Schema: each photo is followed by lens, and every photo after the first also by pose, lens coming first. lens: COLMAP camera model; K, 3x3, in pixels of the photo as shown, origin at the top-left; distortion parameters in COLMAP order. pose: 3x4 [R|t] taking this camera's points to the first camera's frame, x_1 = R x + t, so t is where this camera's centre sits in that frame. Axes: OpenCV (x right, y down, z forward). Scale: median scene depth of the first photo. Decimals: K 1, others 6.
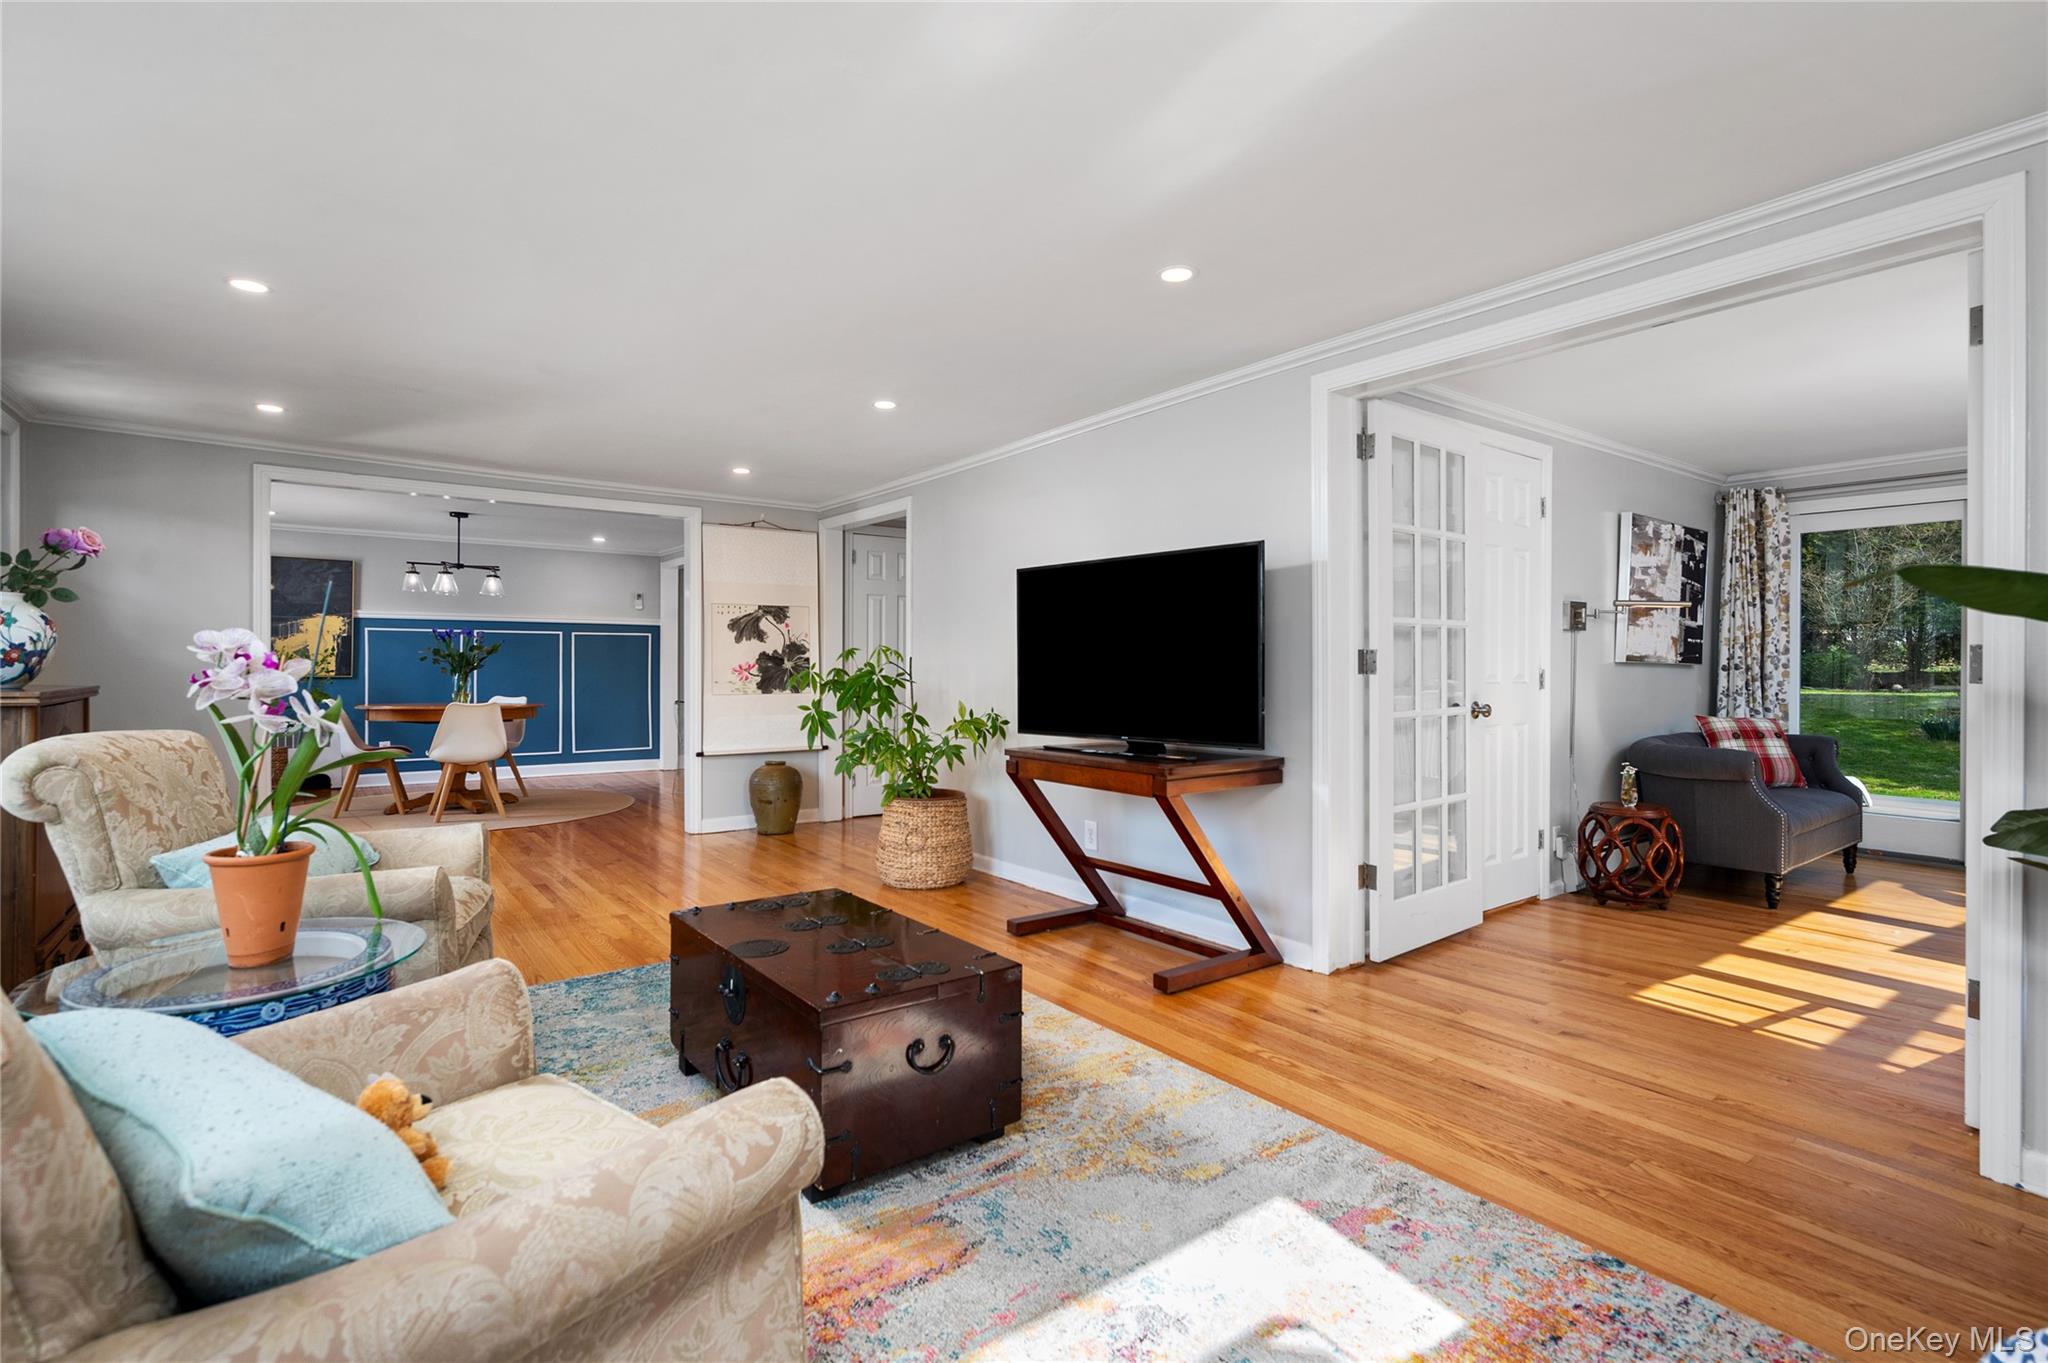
lens RADIAL K [[970.2, 0, 1023.3], [0, 970.2, 662.7], [0, 0, 1]] dist [0.000965, 0.000266]
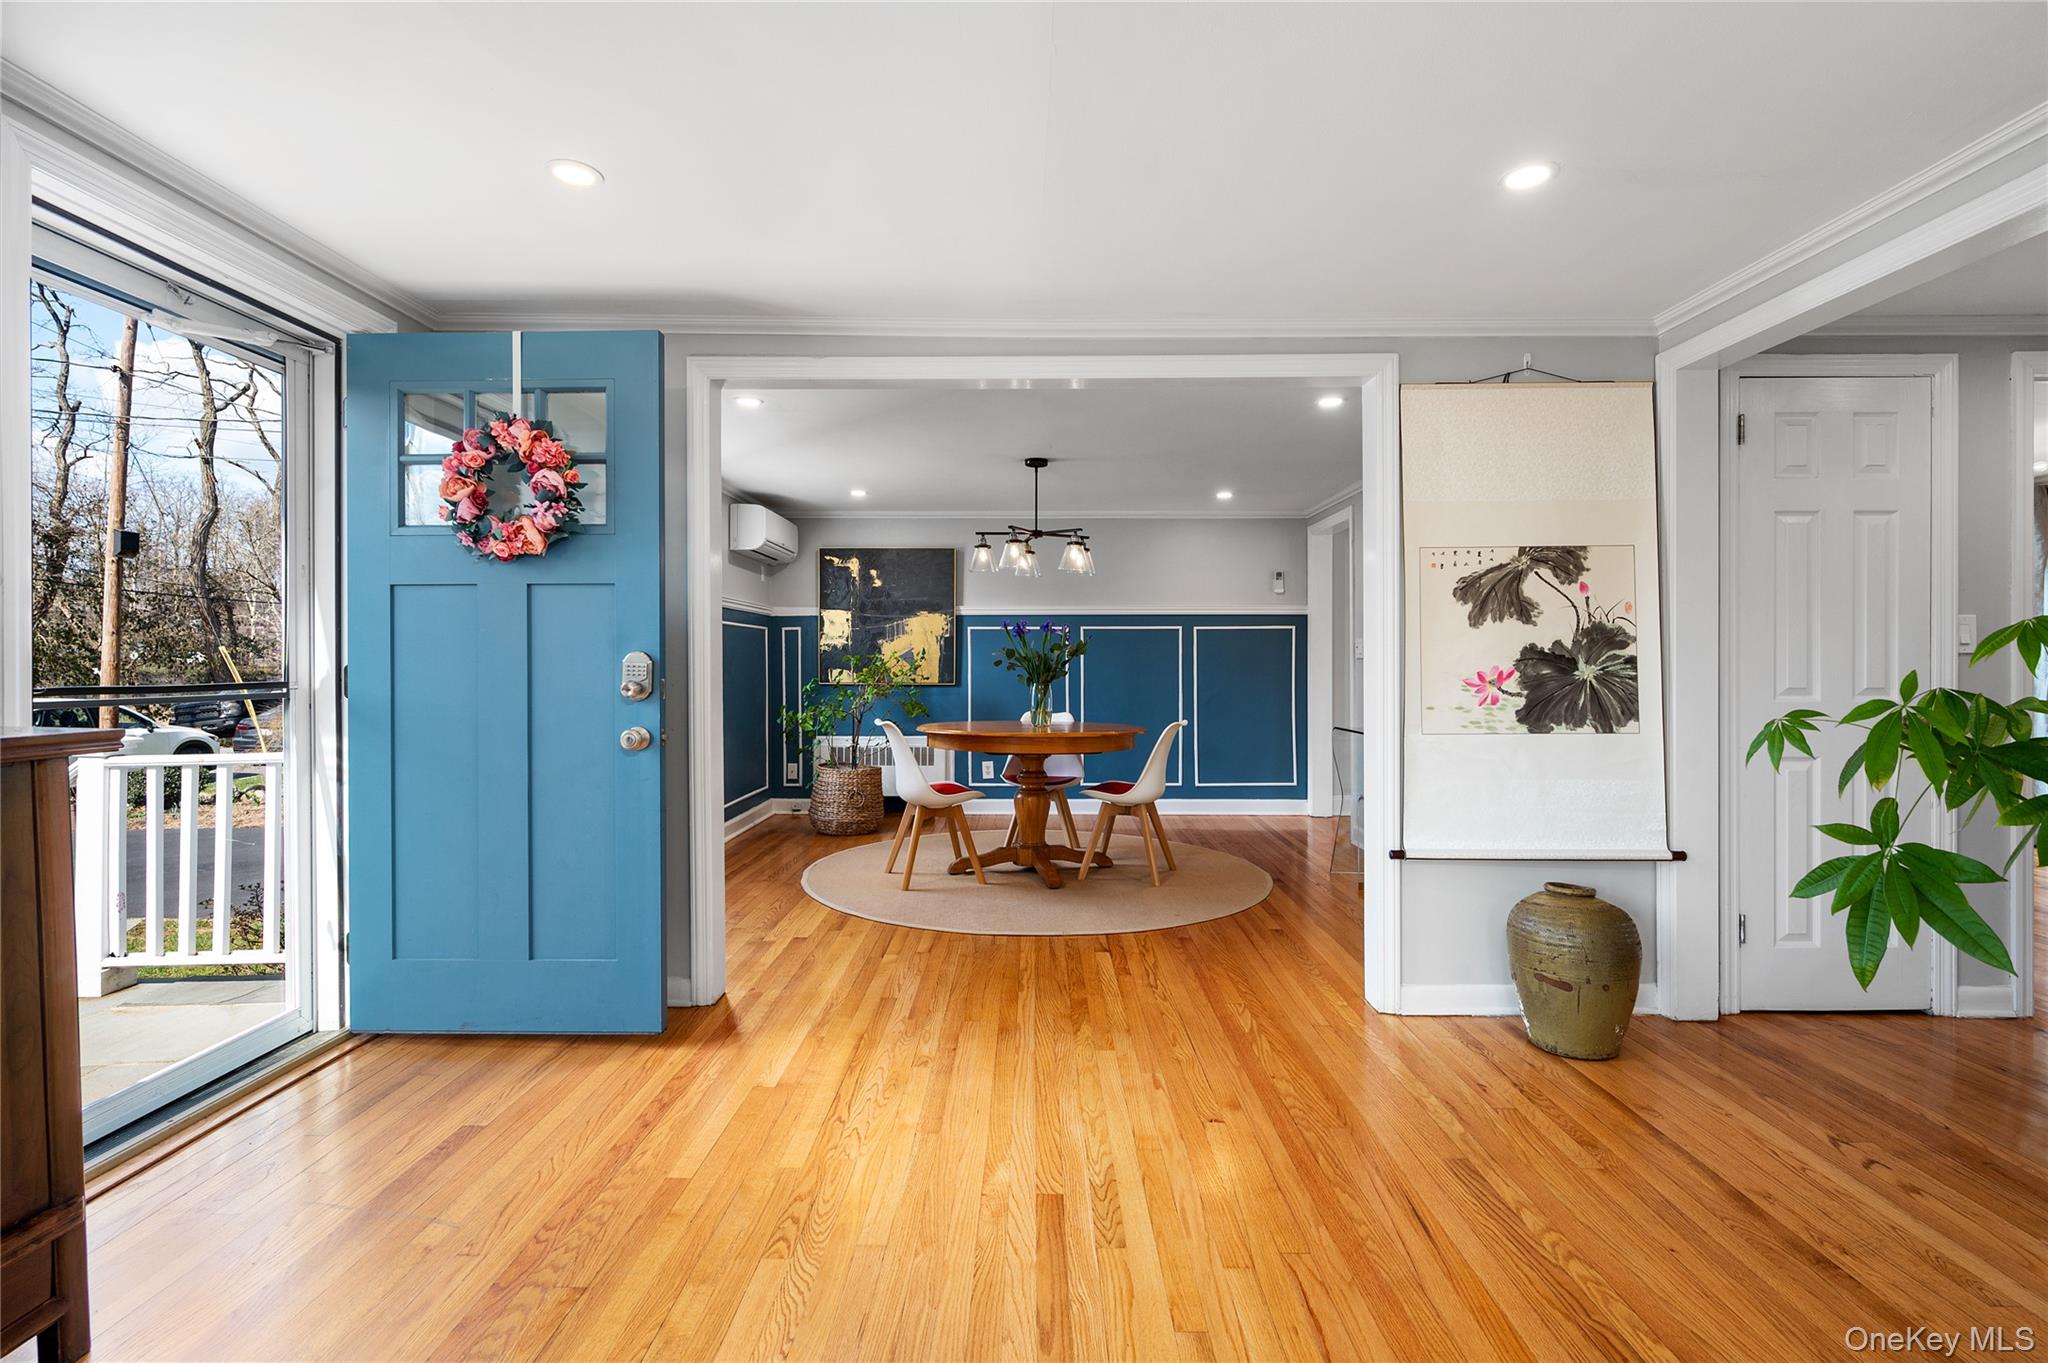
lens RADIAL K [[922.5, 0, 1021.9], [0, 922.5, 665.3], [0, 0, 1]] dist [-0.002923, -0.000360]
pose [[0.795717, -0.004315, -0.605653, -0.194461], [0.005099, 0.999987, -0.000425, -0.002272], [0.605647, -0.002751, 0.795729, 0.495138]]
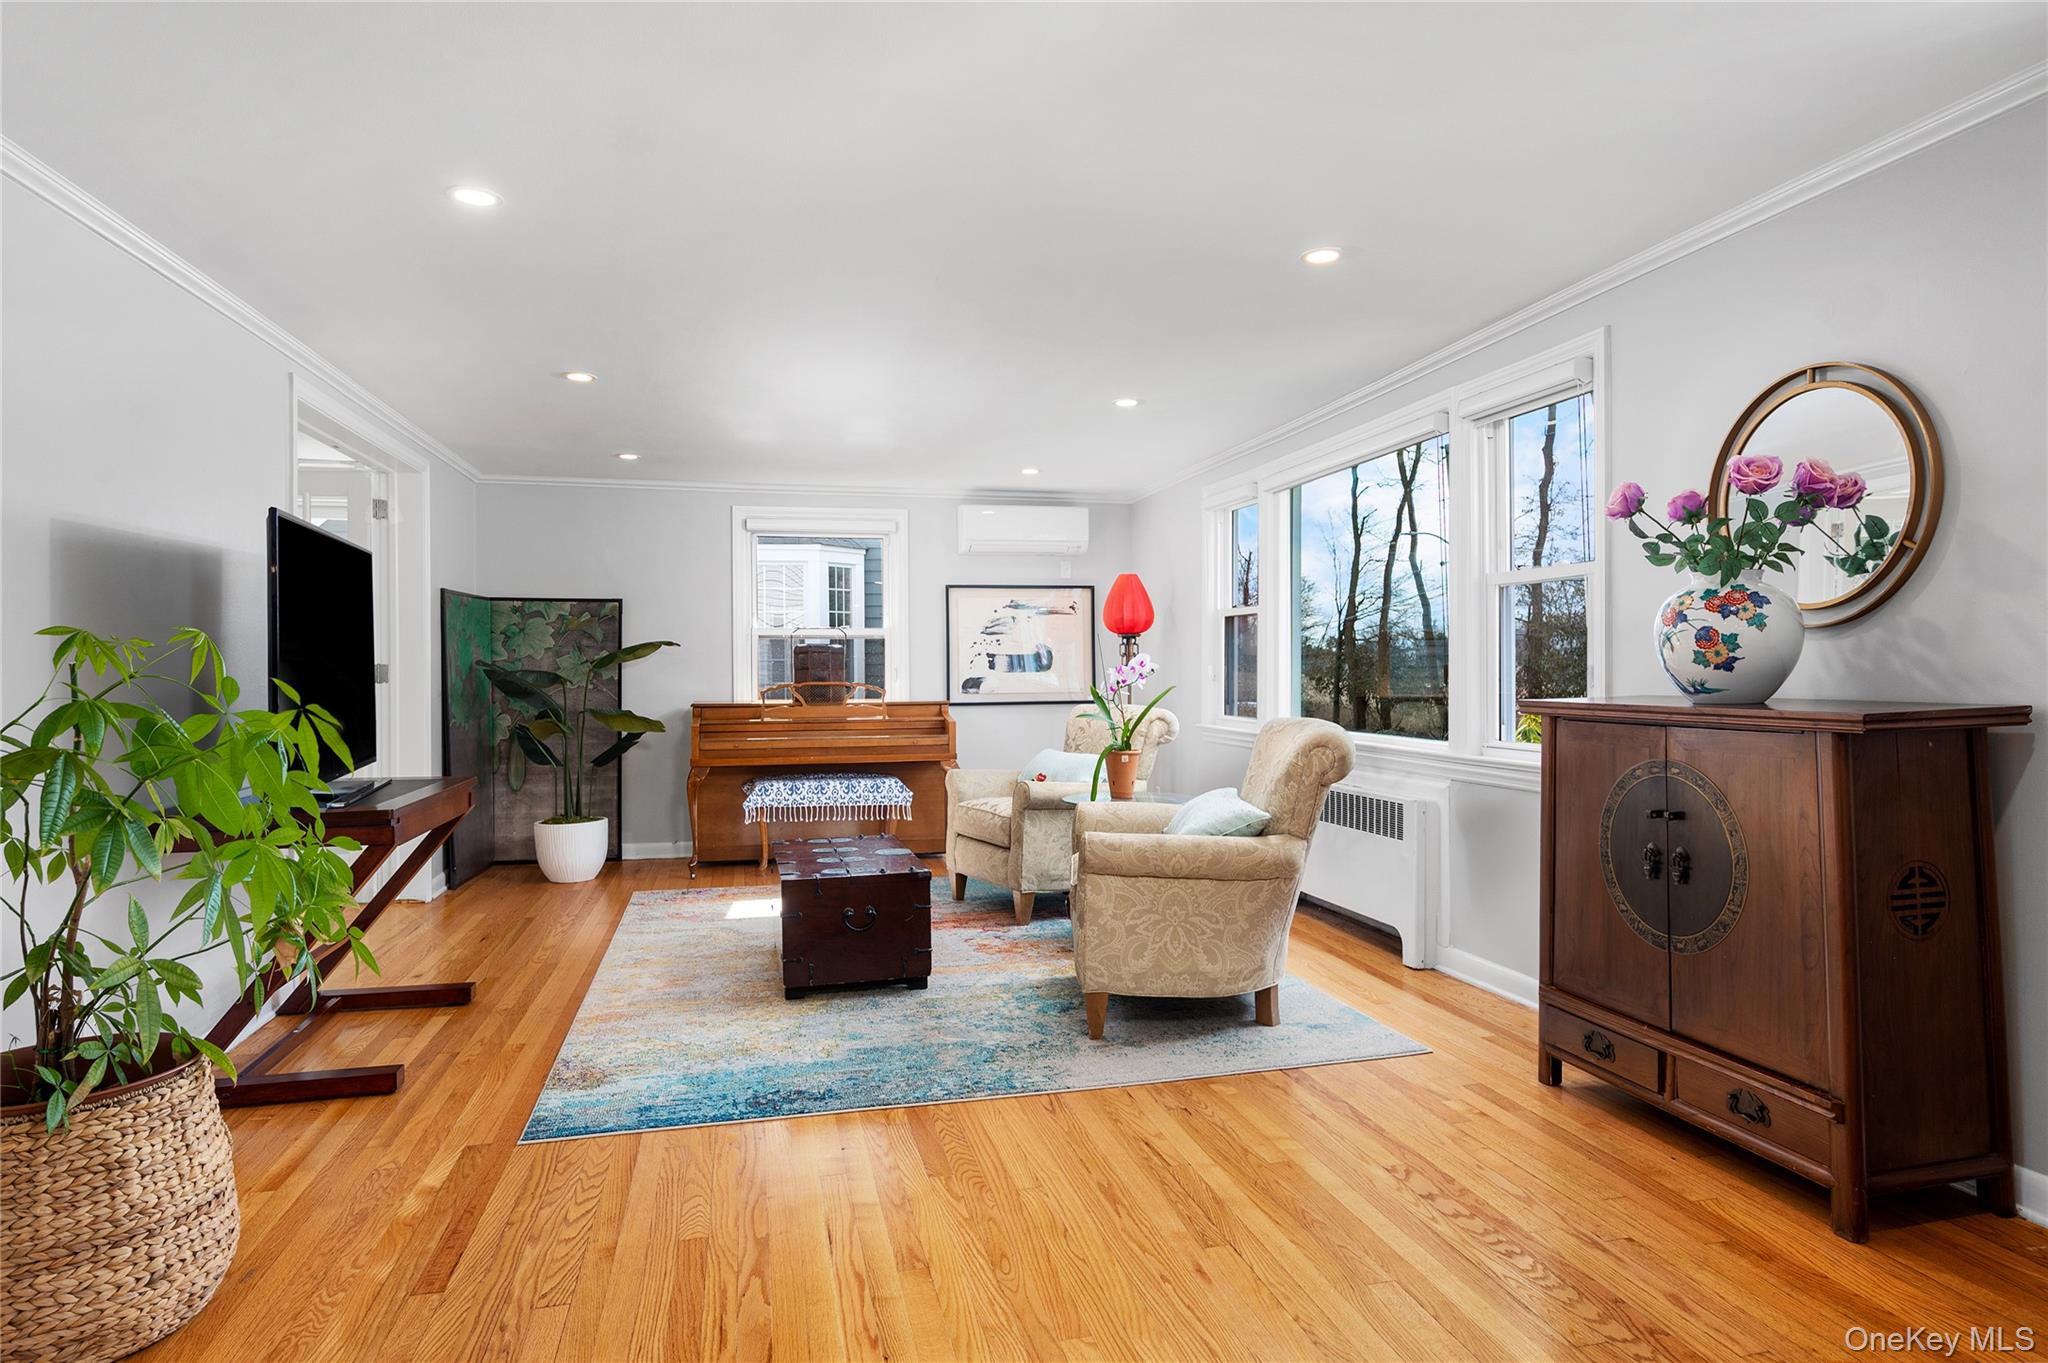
lens RADIAL K [[1187.0, 0, 1024.0], [0, 1187.0, 681.5], [0, 0, 1]] dist [0.000205, 0.000369]
pose [[-0.917134, 0.001608, 0.398576, -0.434213], [0.006560, 0.999917, 0.011061, -0.001440], [-0.398526, 0.012759, -0.917068, 0.943376]]
